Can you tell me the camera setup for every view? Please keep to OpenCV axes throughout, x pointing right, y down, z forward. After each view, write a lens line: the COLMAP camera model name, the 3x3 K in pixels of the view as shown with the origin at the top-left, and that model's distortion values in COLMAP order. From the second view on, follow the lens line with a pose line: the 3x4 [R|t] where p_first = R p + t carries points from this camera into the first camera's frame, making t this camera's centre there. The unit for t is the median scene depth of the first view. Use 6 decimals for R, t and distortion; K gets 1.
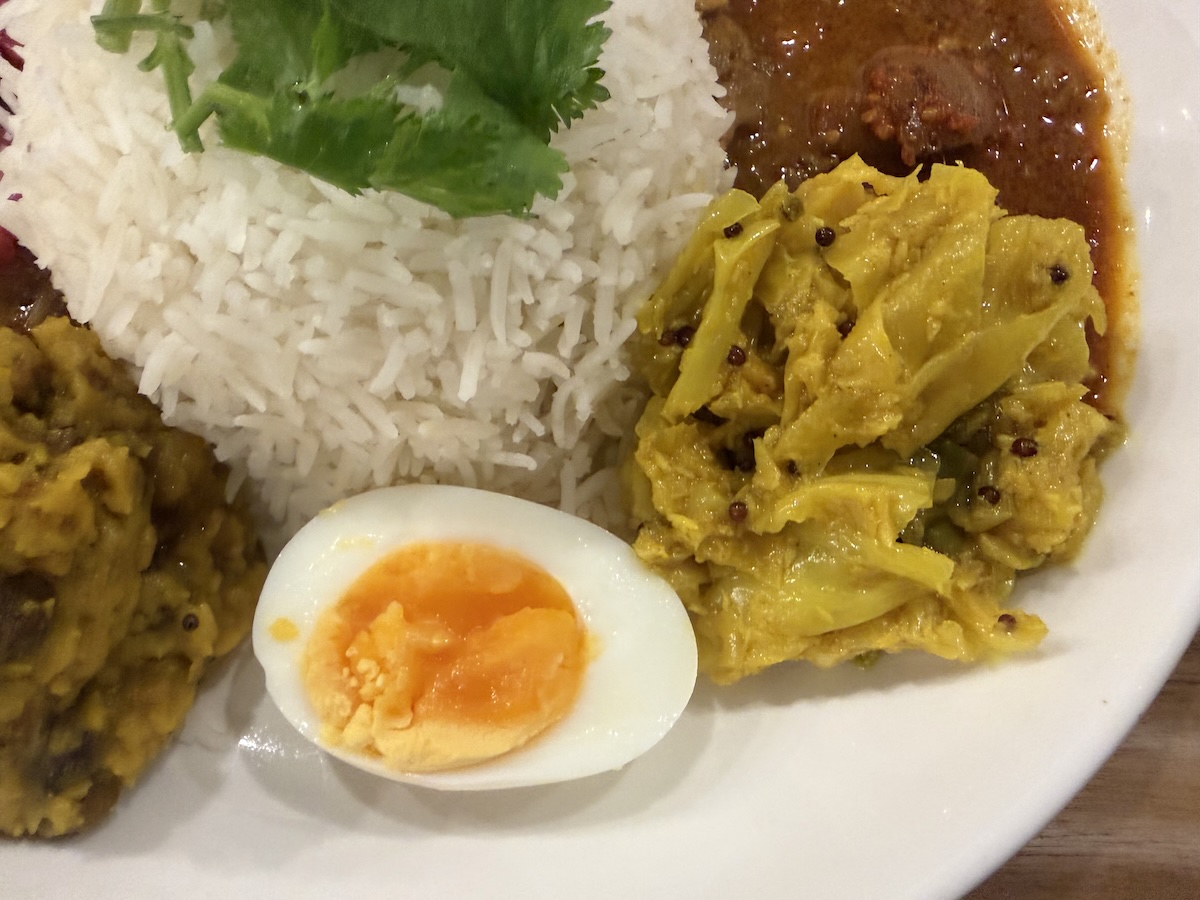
lens RADIAL K [[818.3, 0, 545.4], [0, 818.3, 435.0], [0, 0, 1]] dist [0.002912, -0.000739]
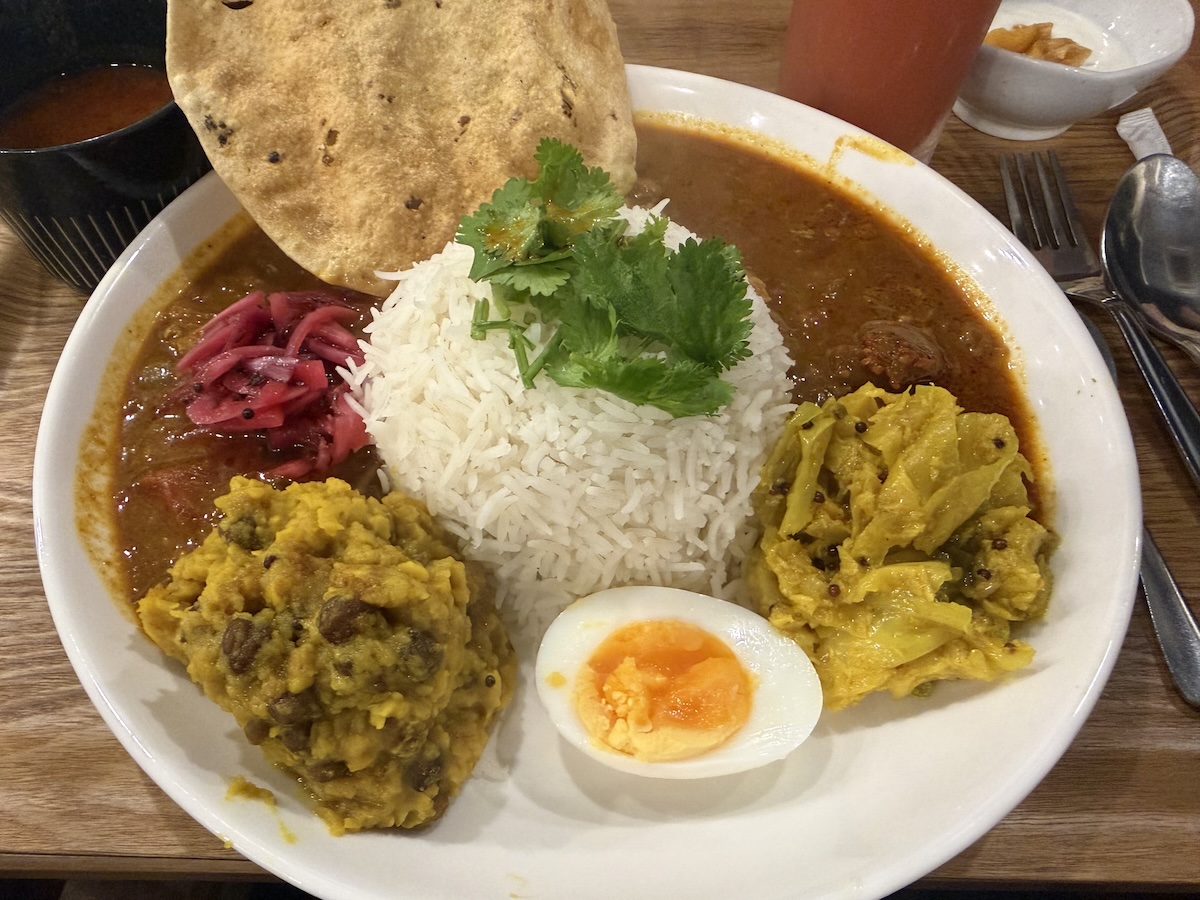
lens RADIAL K [[843.3, 0, 518.1], [0, 843.3, 457.4], [0, 0, 1]] dist [0.000018, 0.000242]
pose [[0.998732, -0.033681, 0.037427, -0.443601], [0.042503, 0.962467, -0.268050, 0.260794], [-0.026994, 0.269301, 0.962678, -0.660984]]
